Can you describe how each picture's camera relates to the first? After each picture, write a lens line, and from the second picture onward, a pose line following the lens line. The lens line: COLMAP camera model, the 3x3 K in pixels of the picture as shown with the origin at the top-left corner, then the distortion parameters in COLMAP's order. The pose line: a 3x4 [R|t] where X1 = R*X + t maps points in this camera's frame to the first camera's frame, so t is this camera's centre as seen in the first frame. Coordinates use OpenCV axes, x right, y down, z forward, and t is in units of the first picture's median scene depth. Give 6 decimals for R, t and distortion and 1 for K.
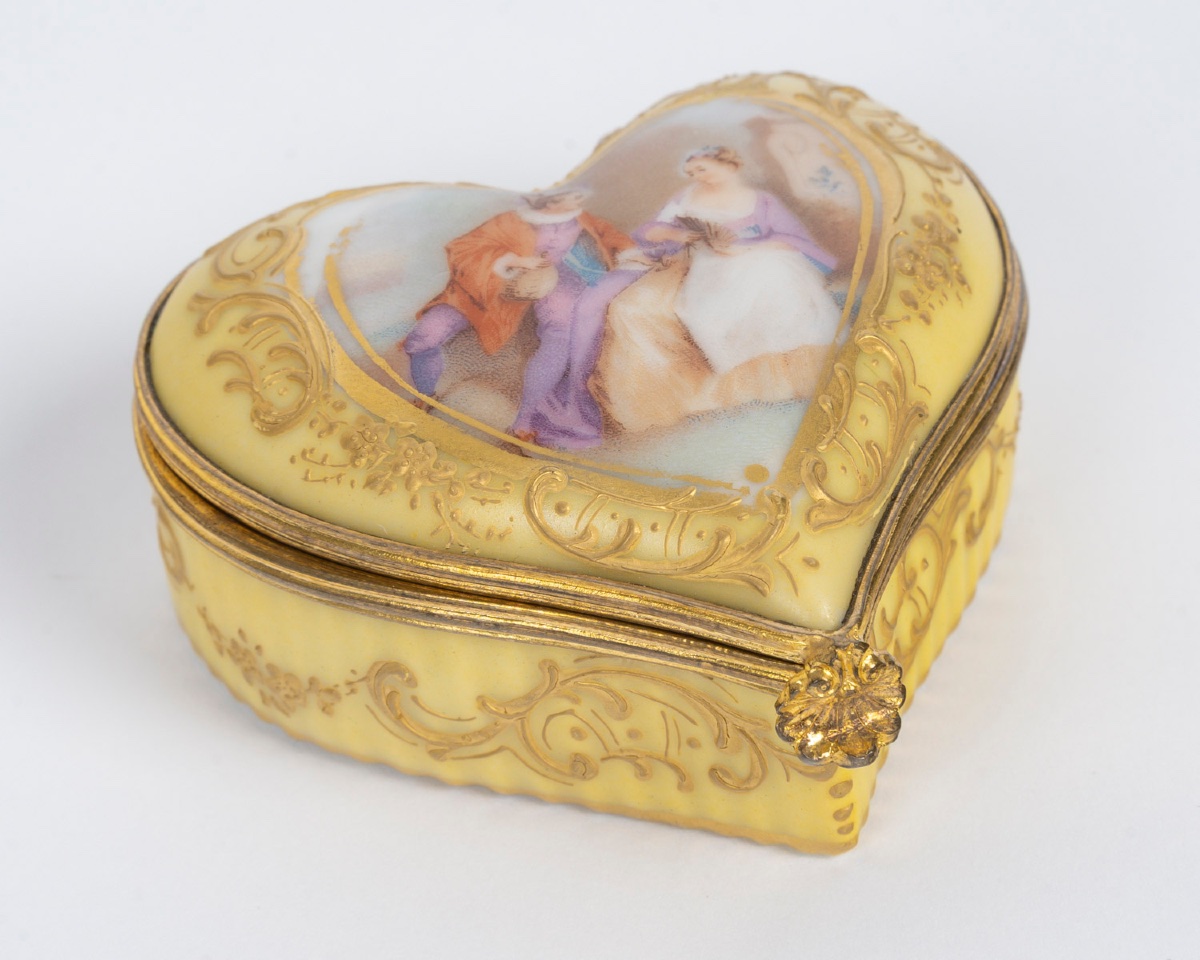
lens RADIAL K [[2833.8, 0, 600.0], [0, 2833.8, 480.0], [0, 0, 1]] dist [-0.015760, 0.102221]
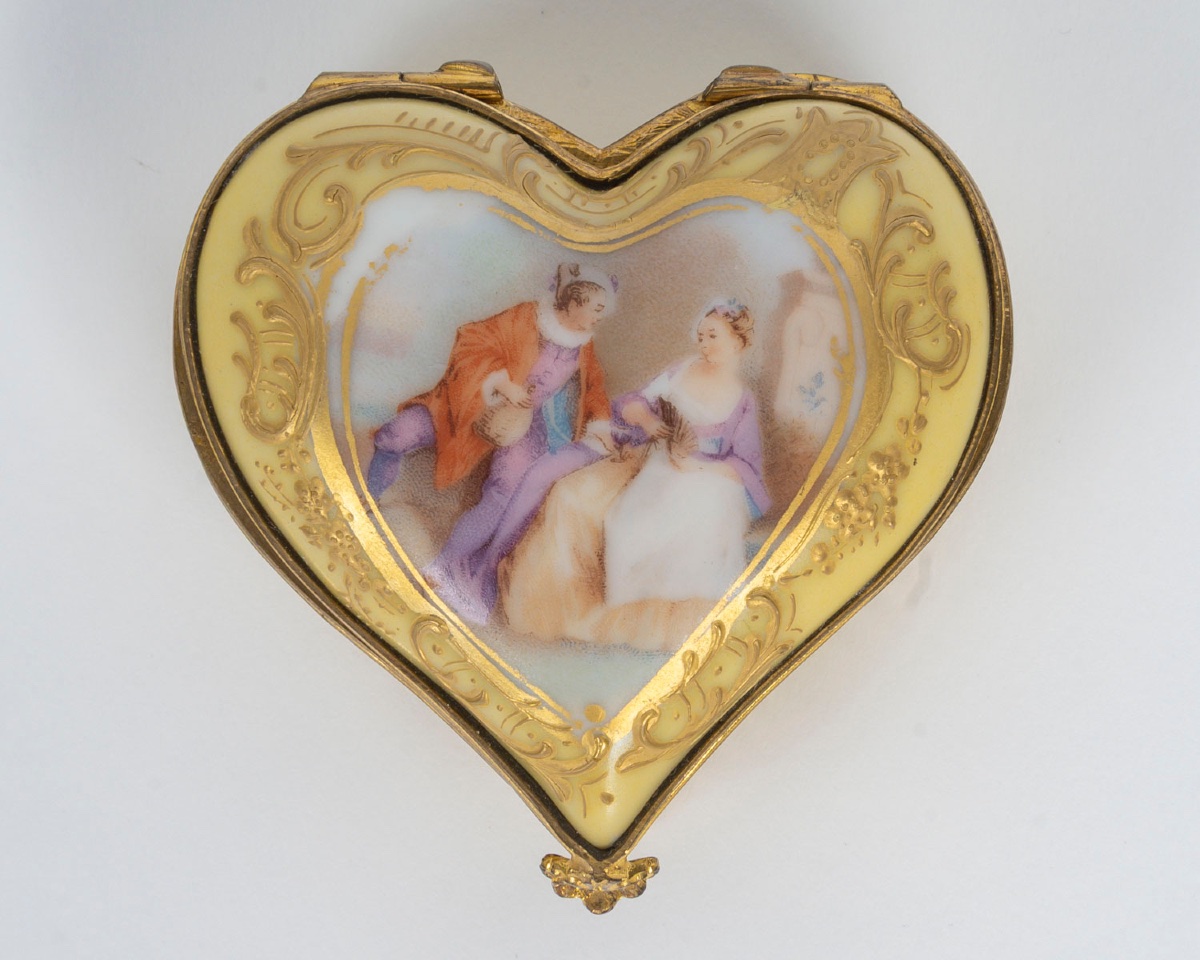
lens RADIAL K [[2833.8, 0, 600.0], [0, 2833.8, 480.0], [0, 0, 1]] dist [-0.015760, 0.102221]
pose [[0.918192, 0.395817, 0.015875, 0.001234], [-0.367085, 0.835109, 0.409684, -0.514692], [0.148902, -0.381996, 0.912089, -0.010392]]
